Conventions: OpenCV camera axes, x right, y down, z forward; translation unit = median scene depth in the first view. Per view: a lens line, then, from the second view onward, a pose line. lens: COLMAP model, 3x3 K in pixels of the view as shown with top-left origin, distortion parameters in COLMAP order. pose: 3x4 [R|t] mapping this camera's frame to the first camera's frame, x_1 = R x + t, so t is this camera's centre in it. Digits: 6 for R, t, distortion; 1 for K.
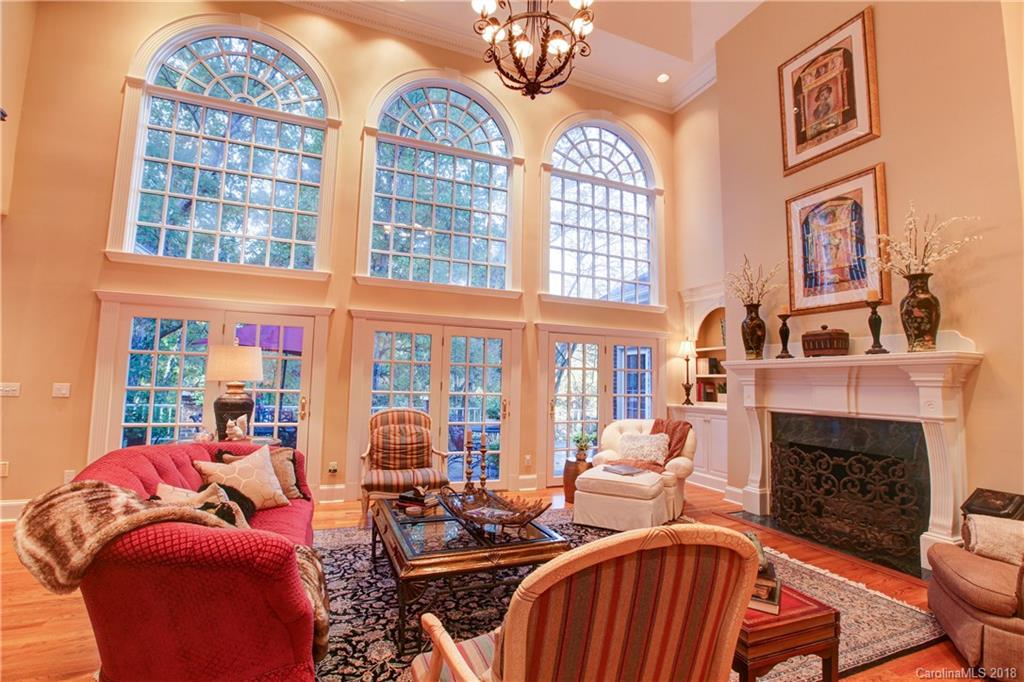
lens RADIAL K [[464.9, 0, 516.4], [0, 464.9, 336.6], [0, 0, 1]] dist [-0.060576, 0.021861]
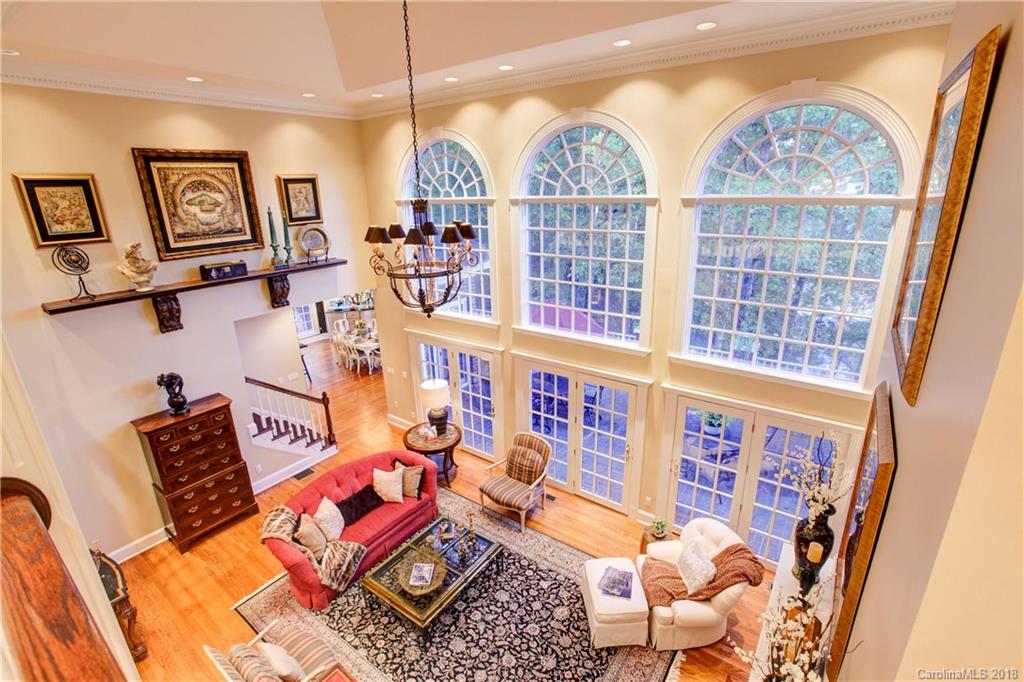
lens RADIAL K [[464.9, 0, 516.4], [0, 464.9, 336.6], [0, 0, 1]] dist [-0.060576, 0.021861]
pose [[0.524951, 0.231431, -0.819064, 0.649397], [0.116194, 0.933827, 0.338328, -0.486961], [0.843164, -0.272776, 0.463323, 0.351049]]
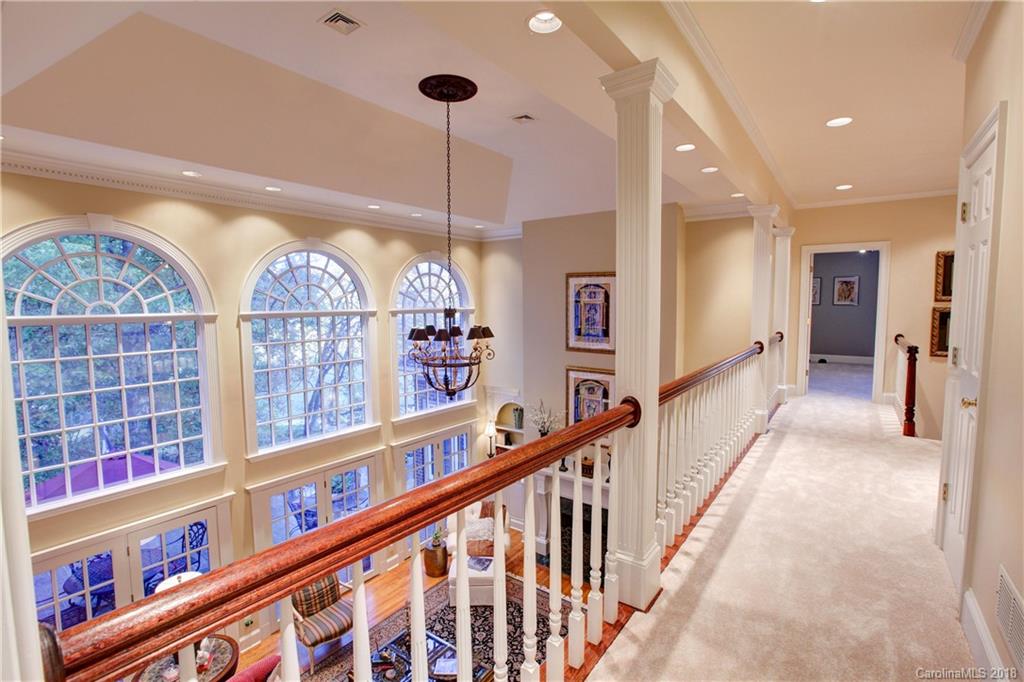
lens RADIAL K [[464.9, 0, 516.4], [0, 464.9, 336.6], [0, 0, 1]] dist [-0.060576, 0.021861]
pose [[0.850274, -0.063541, 0.522492, -0.315489], [-0.025753, 0.986475, 0.161875, -0.547538], [-0.525711, -0.151094, 0.837137, -0.190368]]
